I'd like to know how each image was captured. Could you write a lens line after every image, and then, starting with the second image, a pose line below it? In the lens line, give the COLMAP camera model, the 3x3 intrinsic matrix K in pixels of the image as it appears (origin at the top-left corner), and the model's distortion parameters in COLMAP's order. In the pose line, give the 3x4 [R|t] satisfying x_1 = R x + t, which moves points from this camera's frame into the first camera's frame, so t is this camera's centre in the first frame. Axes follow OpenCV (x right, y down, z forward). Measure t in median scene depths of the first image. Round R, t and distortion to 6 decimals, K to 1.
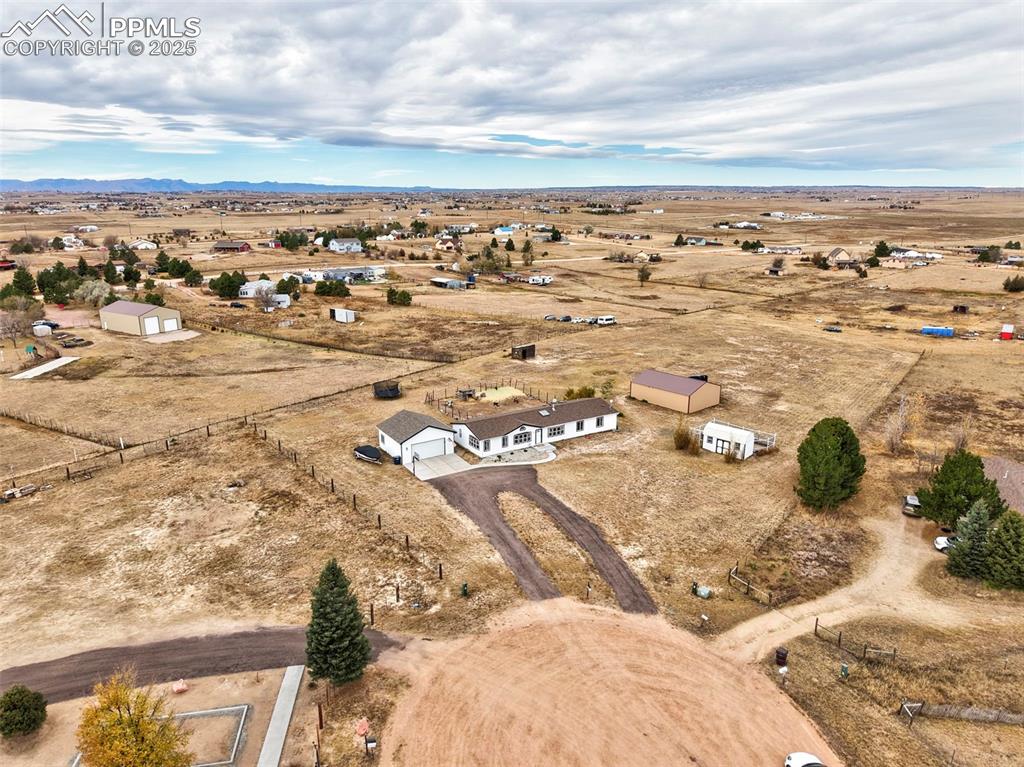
lens RADIAL K [[704.8, 0, 512.0], [0, 704.8, 383.5], [0, 0, 1]] dist [-0.000652, 0.002169]
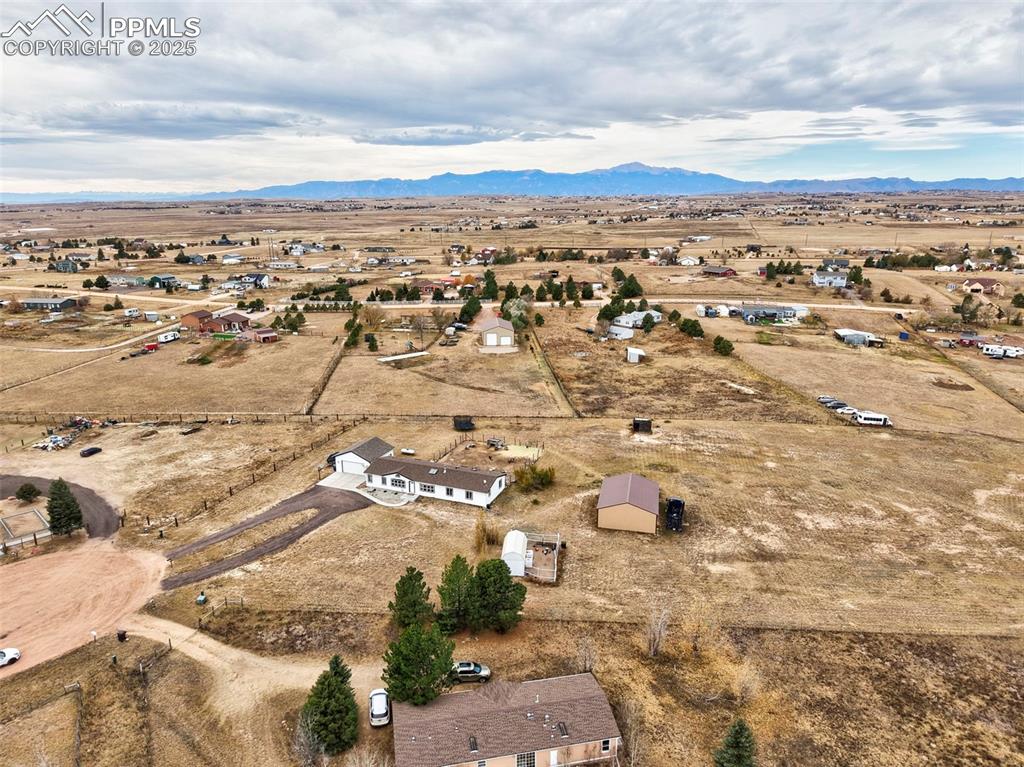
lens RADIAL K [[707.8, 0, 496.6], [0, 707.8, 386.2], [0, 0, 1]] dist [-0.001991, -0.005887]
pose [[0.570463, 0.209017, -0.794282, 1.014897], [-0.202314, 0.973038, 0.110752, -0.249934], [0.796016, 0.097514, 0.597369, 0.347046]]
